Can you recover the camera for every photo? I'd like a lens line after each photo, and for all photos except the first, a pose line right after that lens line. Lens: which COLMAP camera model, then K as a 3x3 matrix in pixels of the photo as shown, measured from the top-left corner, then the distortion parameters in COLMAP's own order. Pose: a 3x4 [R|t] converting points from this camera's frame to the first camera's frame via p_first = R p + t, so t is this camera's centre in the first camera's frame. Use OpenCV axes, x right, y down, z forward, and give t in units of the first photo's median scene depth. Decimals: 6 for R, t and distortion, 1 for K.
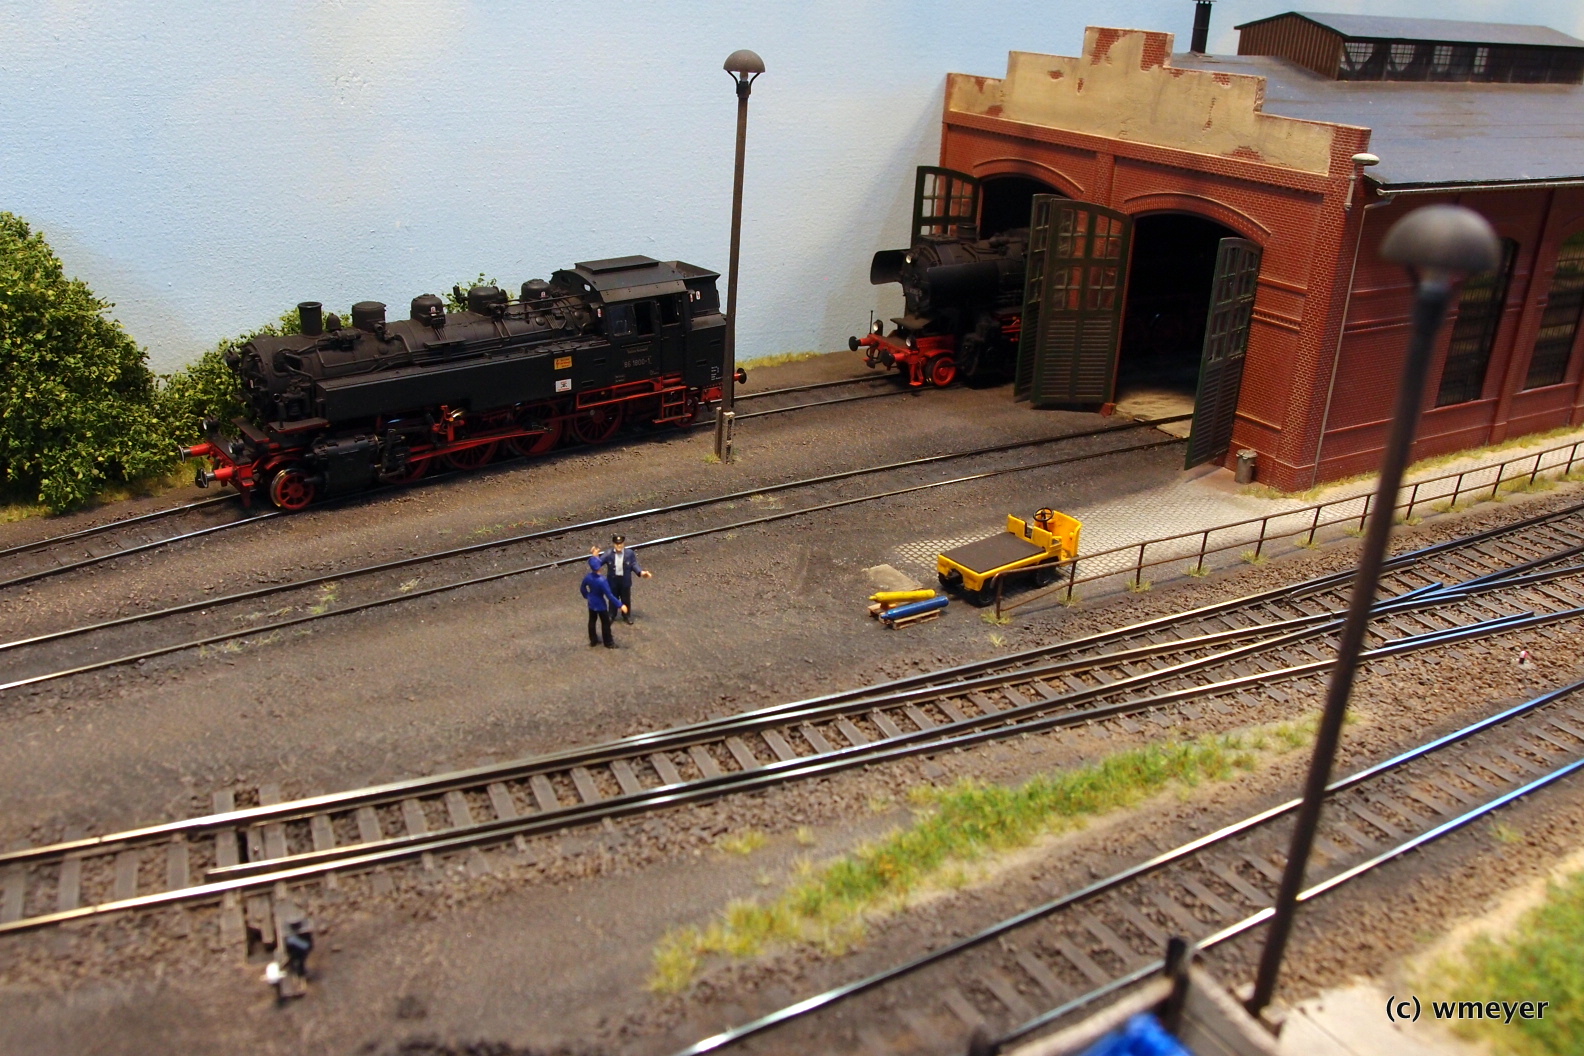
lens RADIAL K [[1294.6, 0, 792.0], [0, 1294.6, 528.0], [0, 0, 1]] dist [-0.080445, 0.044248]
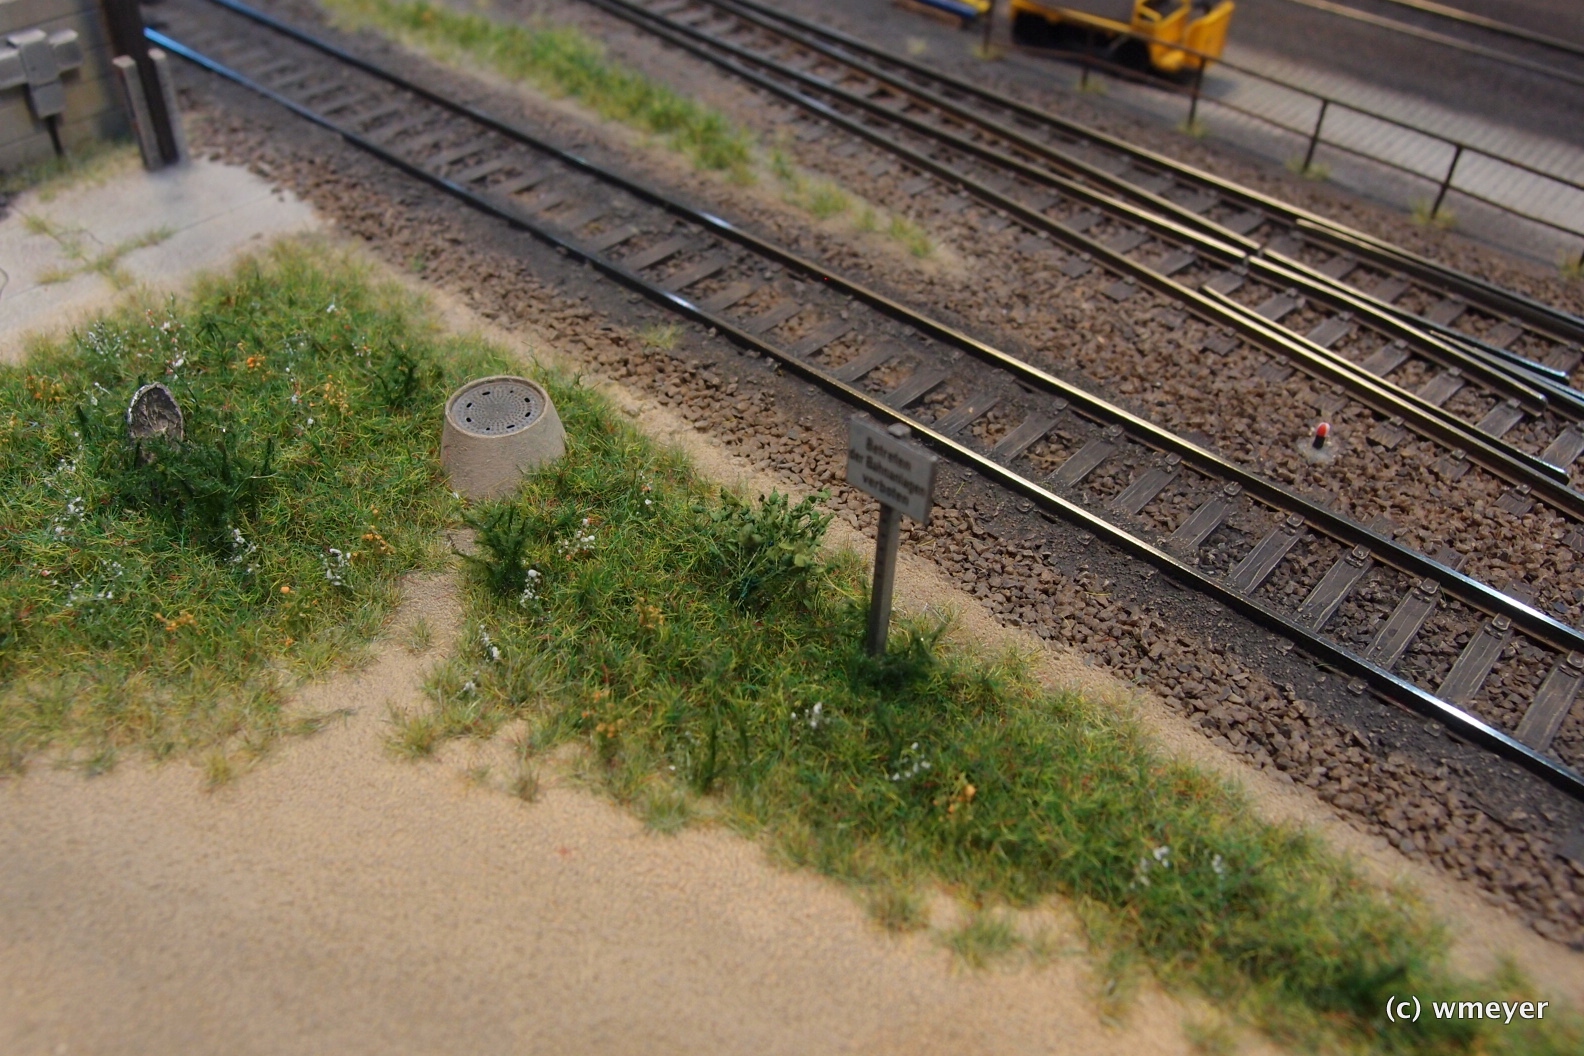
lens RADIAL K [[1294.6, 0, 792.0], [0, 1294.6, 528.0], [0, 0, 1]] dist [-0.080445, 0.044248]
pose [[0.309116, 0.610298, -0.729372, 1.007760], [-0.394190, 0.780172, 0.485743, -0.040975], [0.865483, 0.137360, 0.481737, 0.640096]]
